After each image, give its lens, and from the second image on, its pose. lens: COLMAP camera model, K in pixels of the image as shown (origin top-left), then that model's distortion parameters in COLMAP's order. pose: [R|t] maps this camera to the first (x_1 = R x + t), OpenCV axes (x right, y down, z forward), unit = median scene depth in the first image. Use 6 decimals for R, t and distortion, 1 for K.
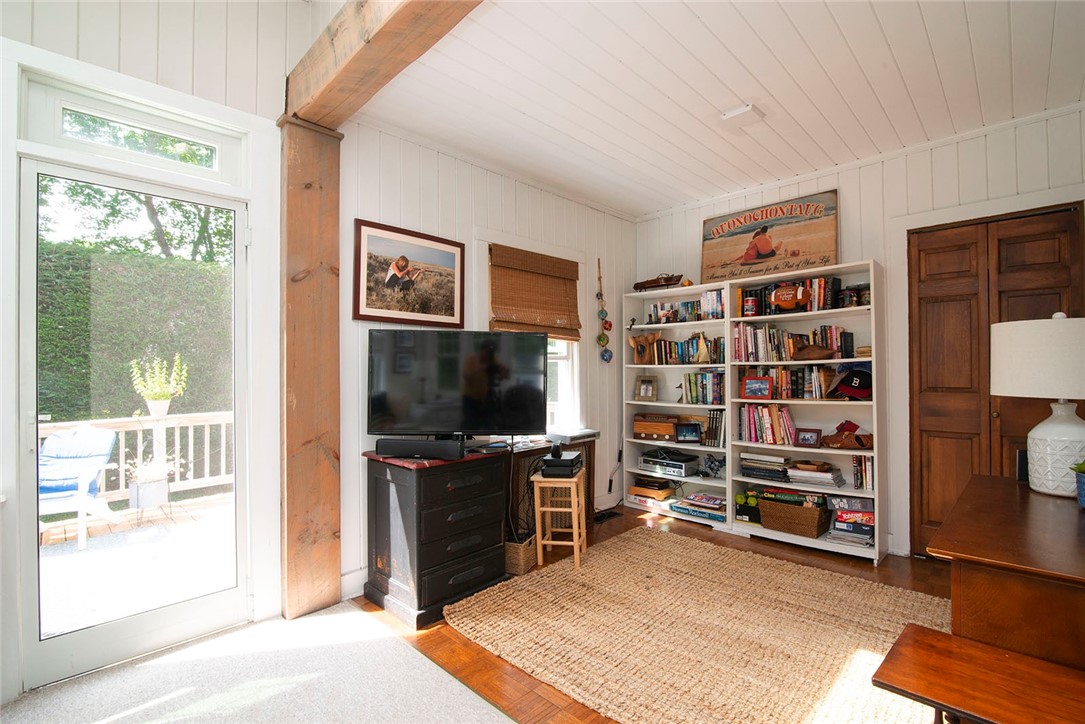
lens RADIAL K [[494.4, 0, 545.6], [0, 494.4, 365.1], [0, 0, 1]] dist [-0.018028, 0.000253]
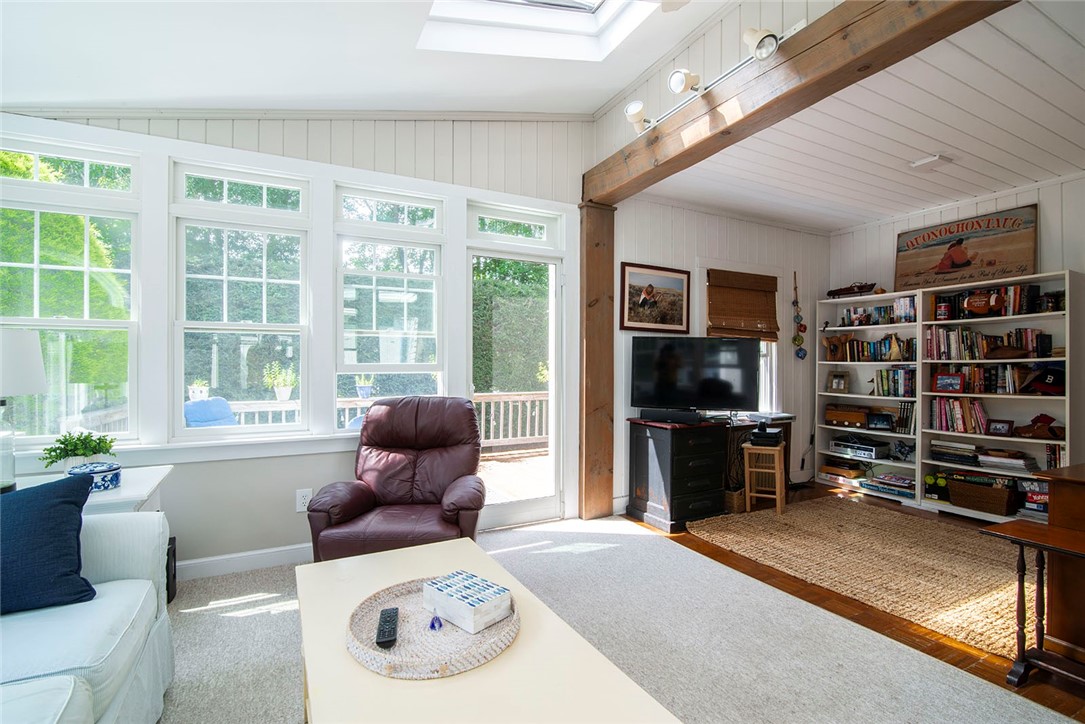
lens RADIAL K [[494.4, 0, 545.6], [0, 494.4, 365.1], [0, 0, 1]] dist [-0.018028, 0.000253]
pose [[0.946613, 0.011786, -0.322158, -0.094253], [-0.008173, 0.999888, 0.012565, -0.001864], [0.322270, -0.009262, 0.946602, -0.388021]]
